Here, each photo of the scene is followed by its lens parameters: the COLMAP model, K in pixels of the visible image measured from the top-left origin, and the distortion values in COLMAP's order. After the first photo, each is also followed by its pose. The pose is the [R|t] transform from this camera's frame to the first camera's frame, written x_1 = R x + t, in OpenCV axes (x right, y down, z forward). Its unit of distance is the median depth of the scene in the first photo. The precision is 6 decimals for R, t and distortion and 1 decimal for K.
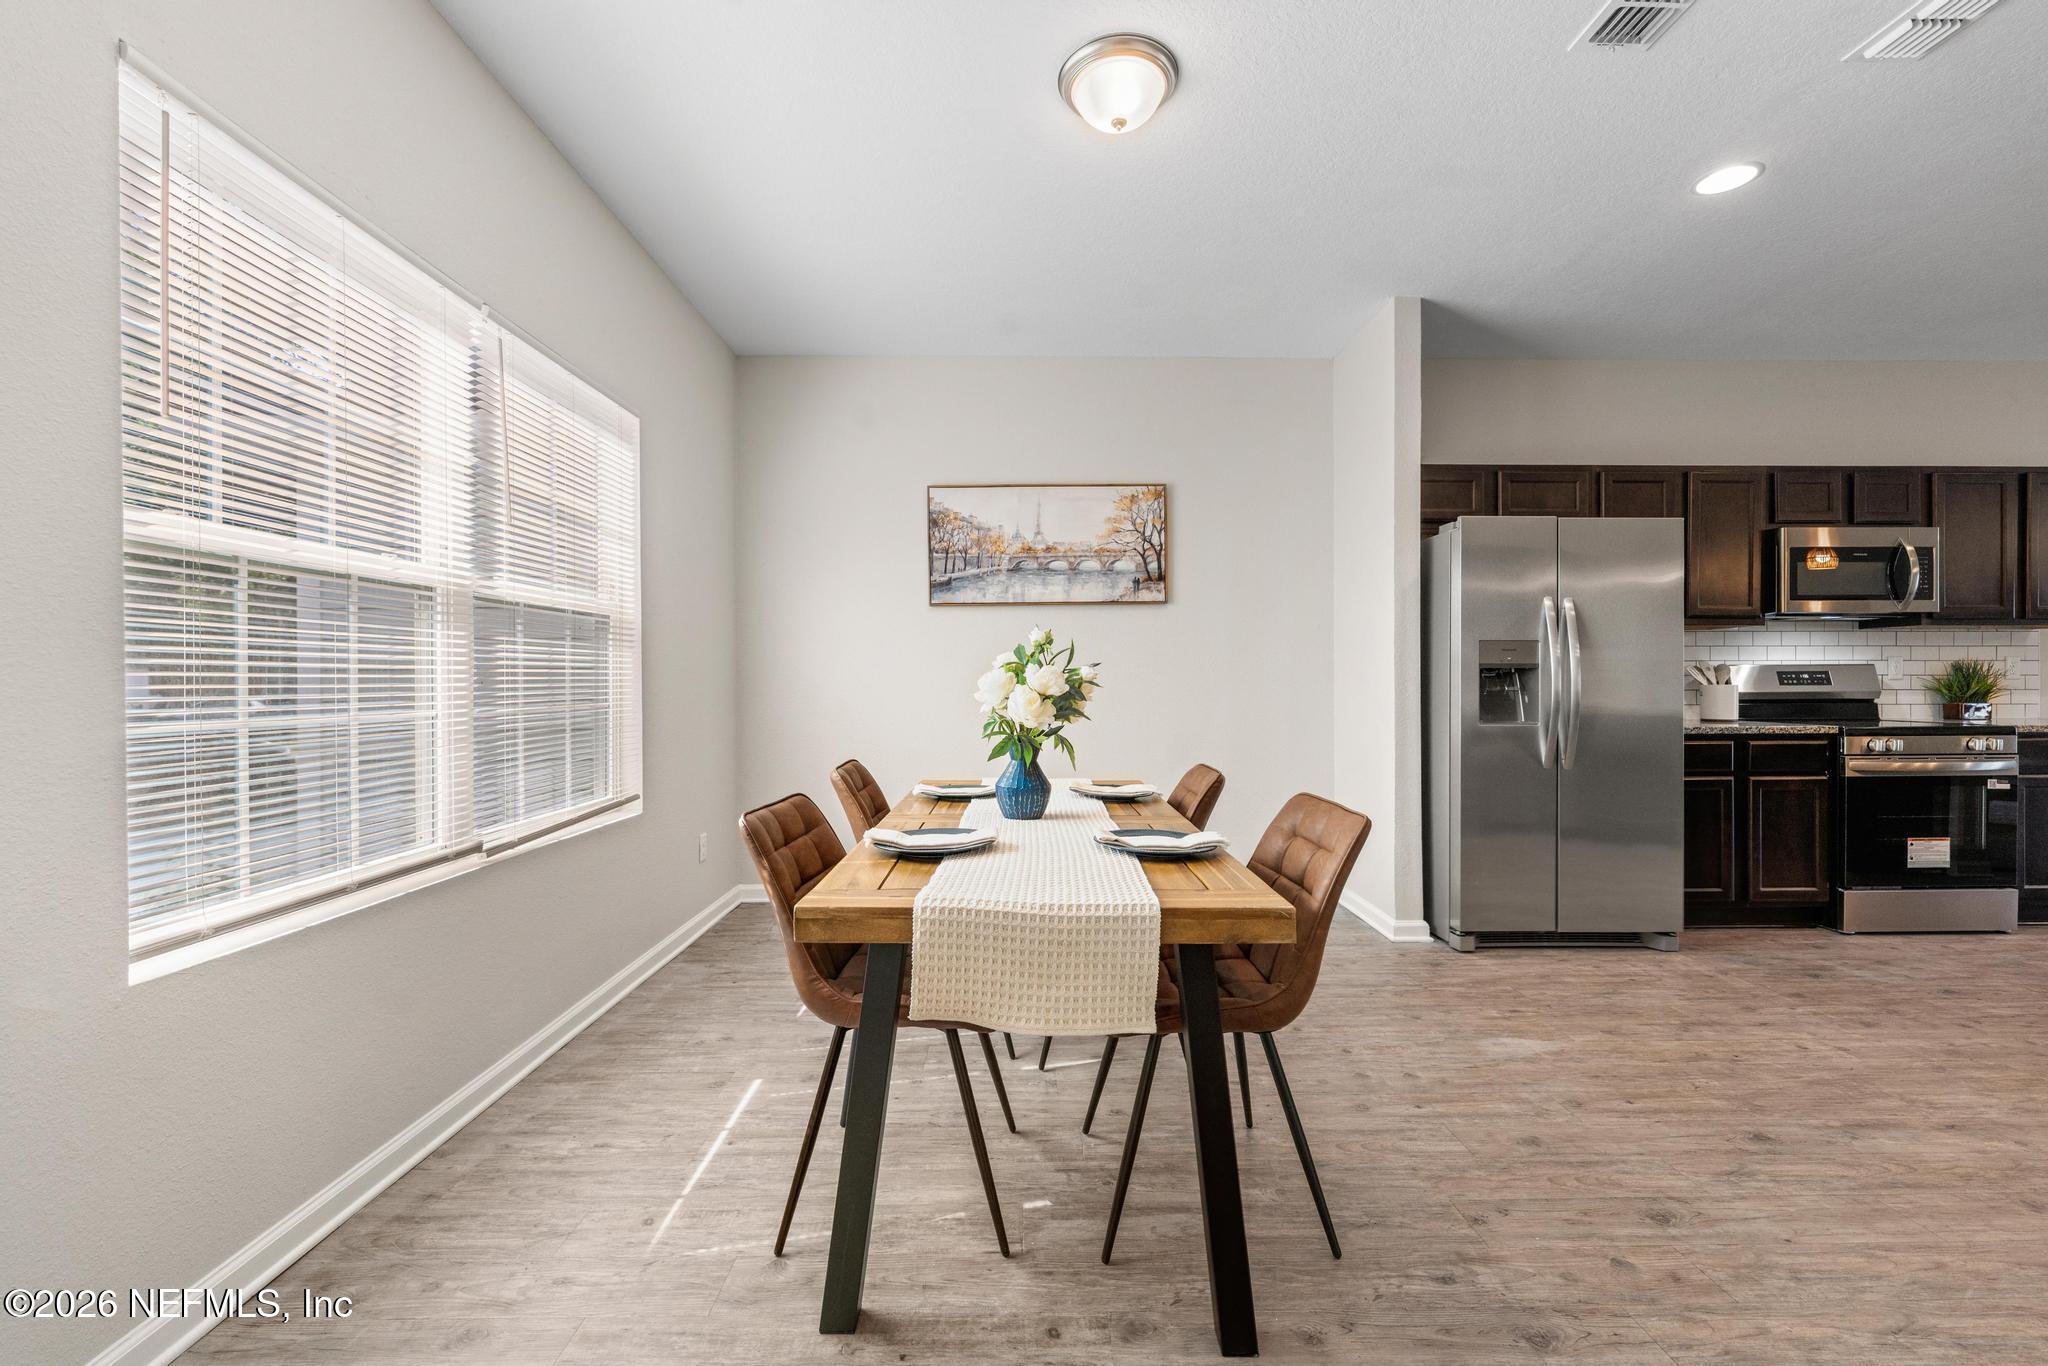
lens RADIAL K [[822.5, 0, 1024.1], [0, 822.5, 690.5], [0, 0, 1]] dist [-0.000939, 0.000056]
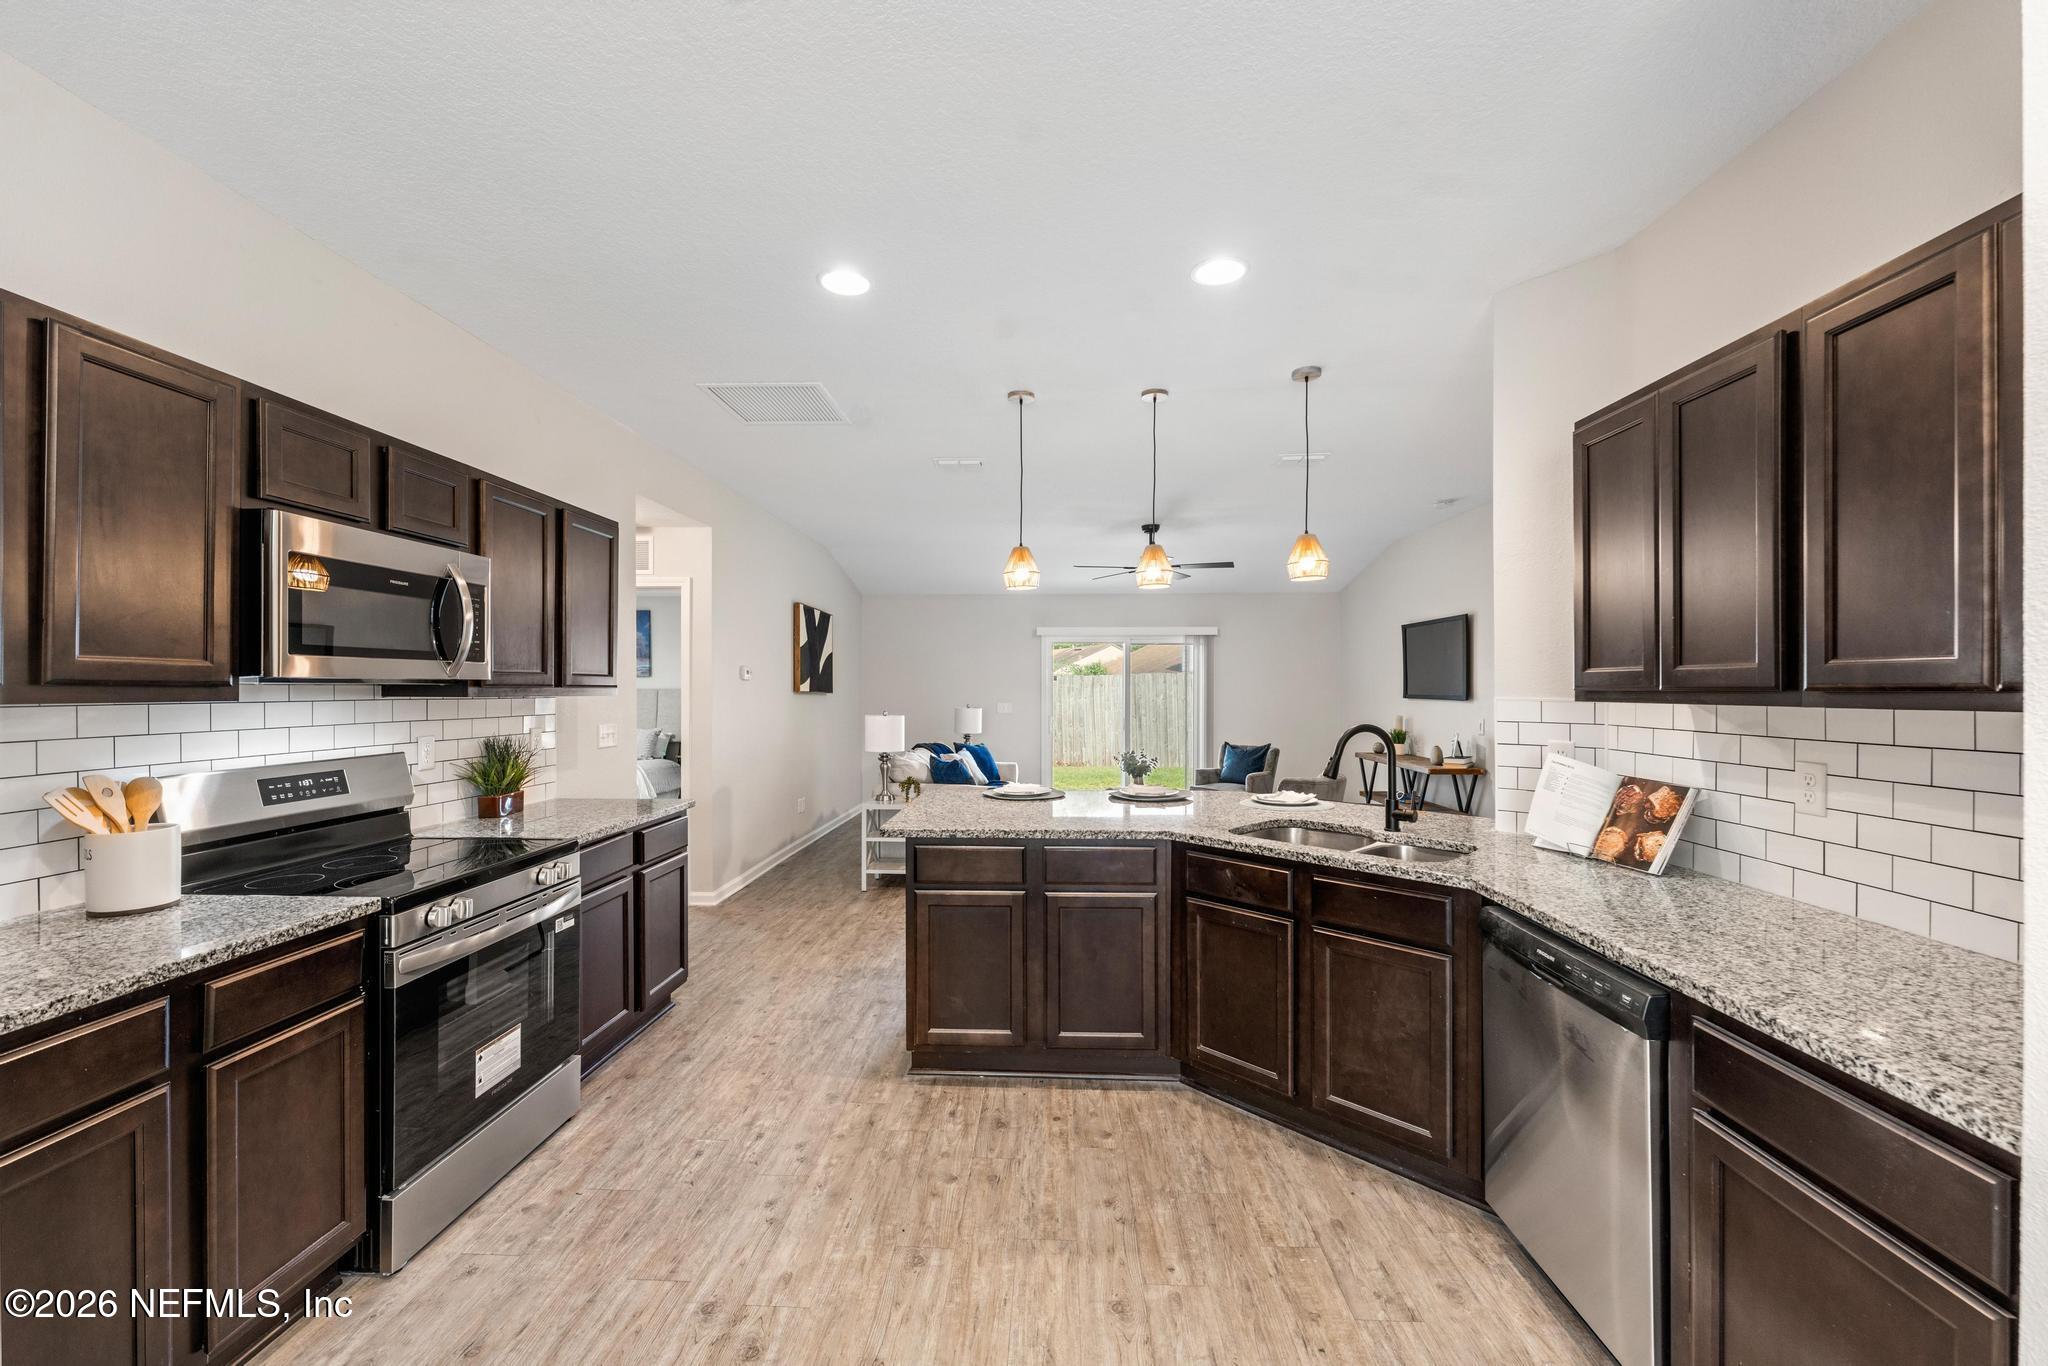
lens RADIAL K [[834.5, 0, 1034.6], [0, 834.5, 685.1], [0, 0, 1]] dist [-0.000555, 0.000224]
pose [[0.050008, 0.006781, 0.998726, 0.420801], [0.005720, 0.999959, -0.007076, -0.081730], [-0.998732, 0.006067, 0.049967, 0.493278]]
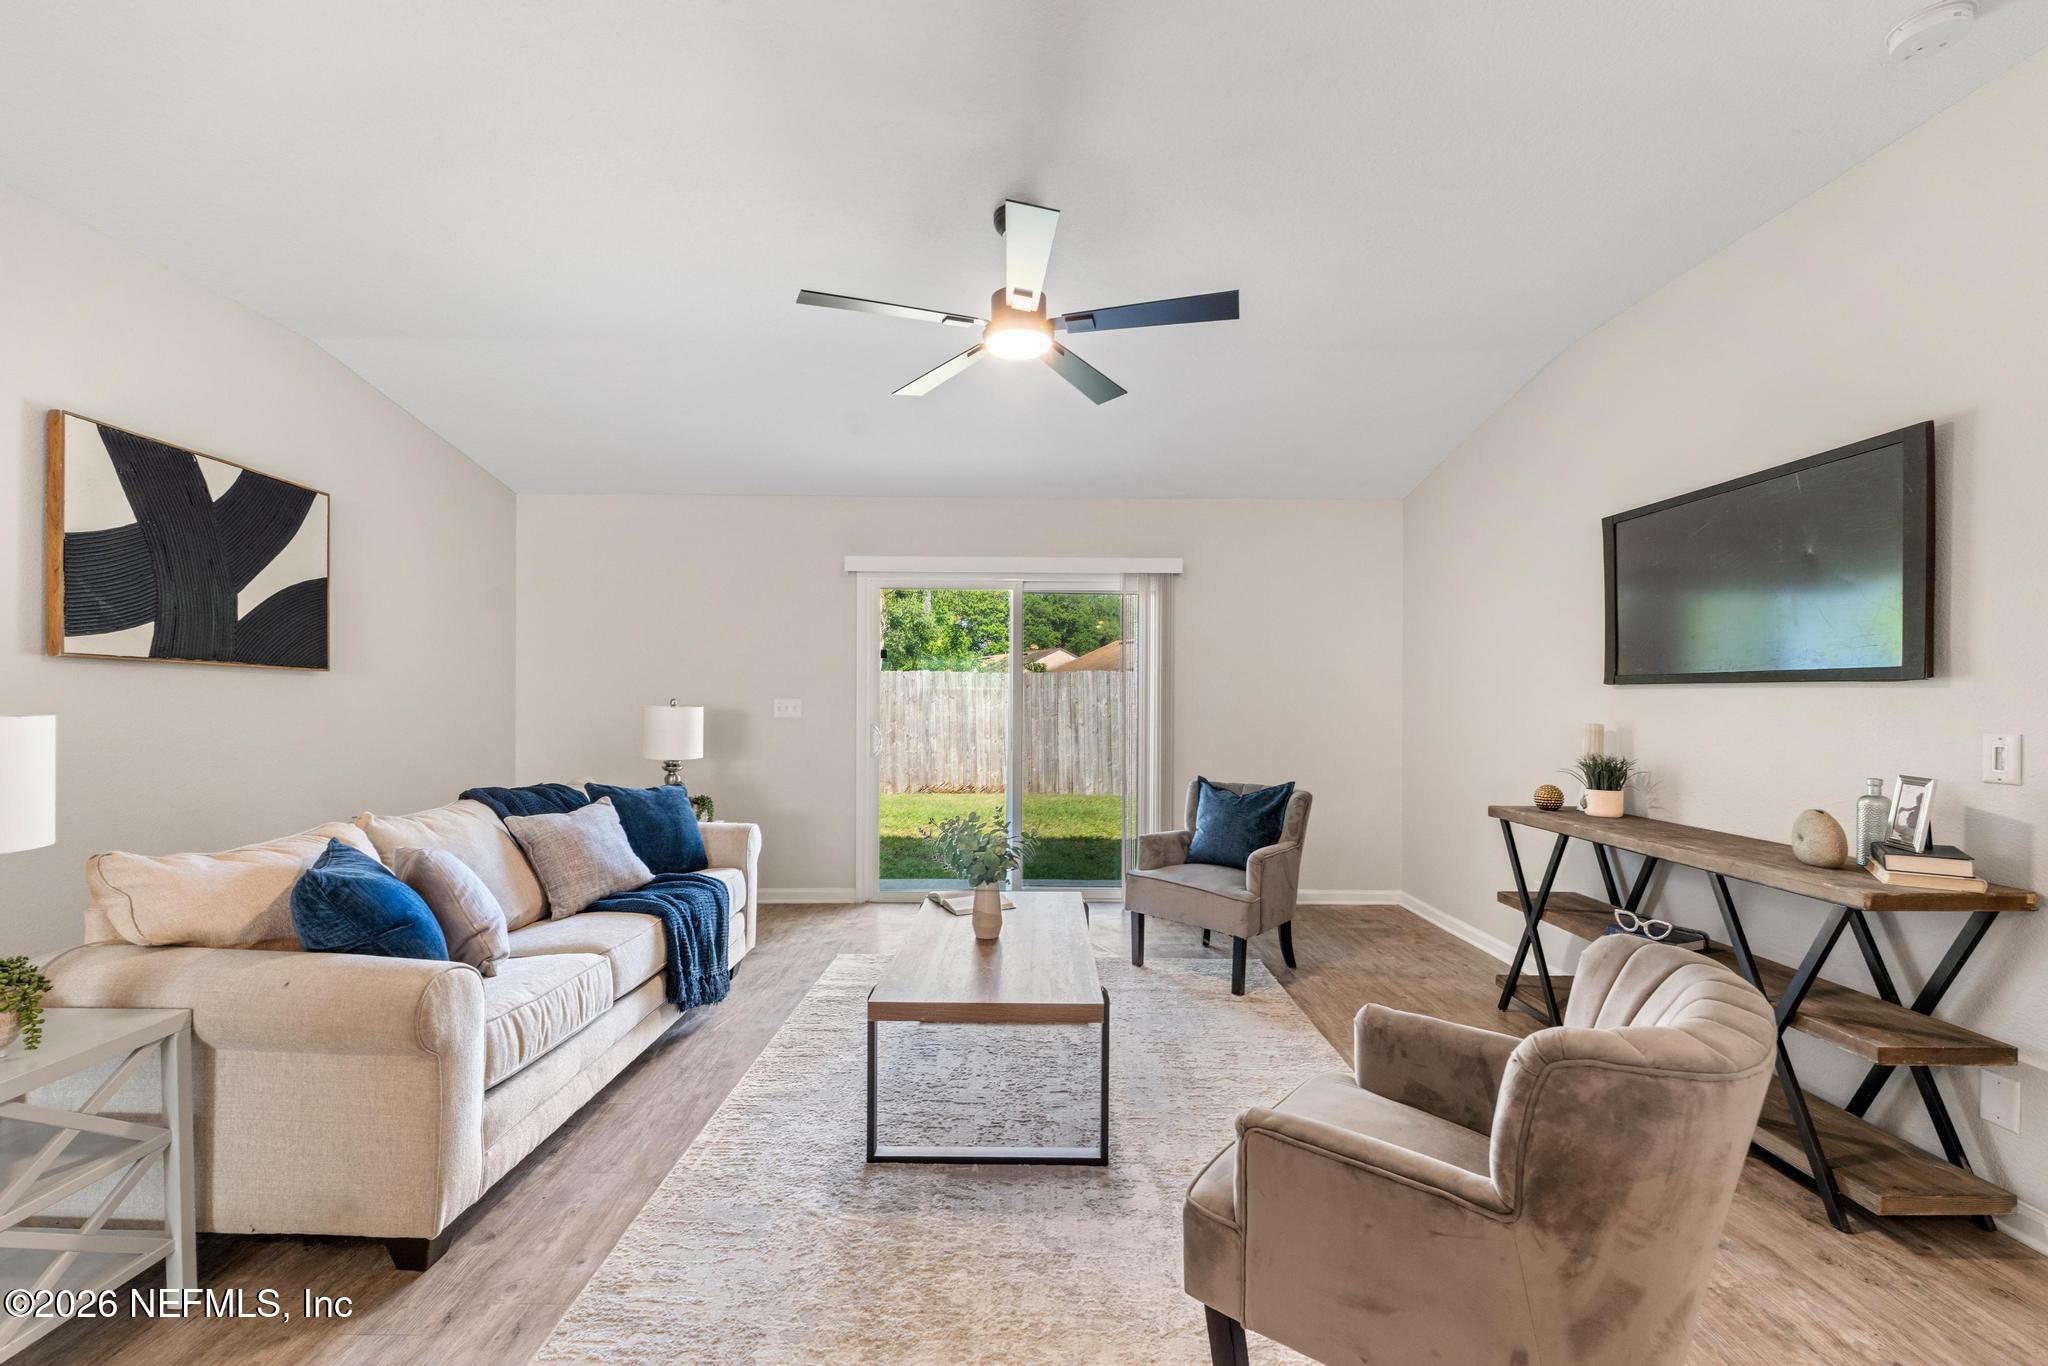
lens RADIAL K [[834.5, 0, 1034.6], [0, 834.5, 685.1], [0, 0, 1]] dist [-0.000555, 0.000224]
pose [[-0.003026, 0.018941, 0.999816, 0.854618], [0.000701, 0.999820, -0.018939, -0.067064], [-0.999995, 0.000644, -0.003039, 0.426903]]
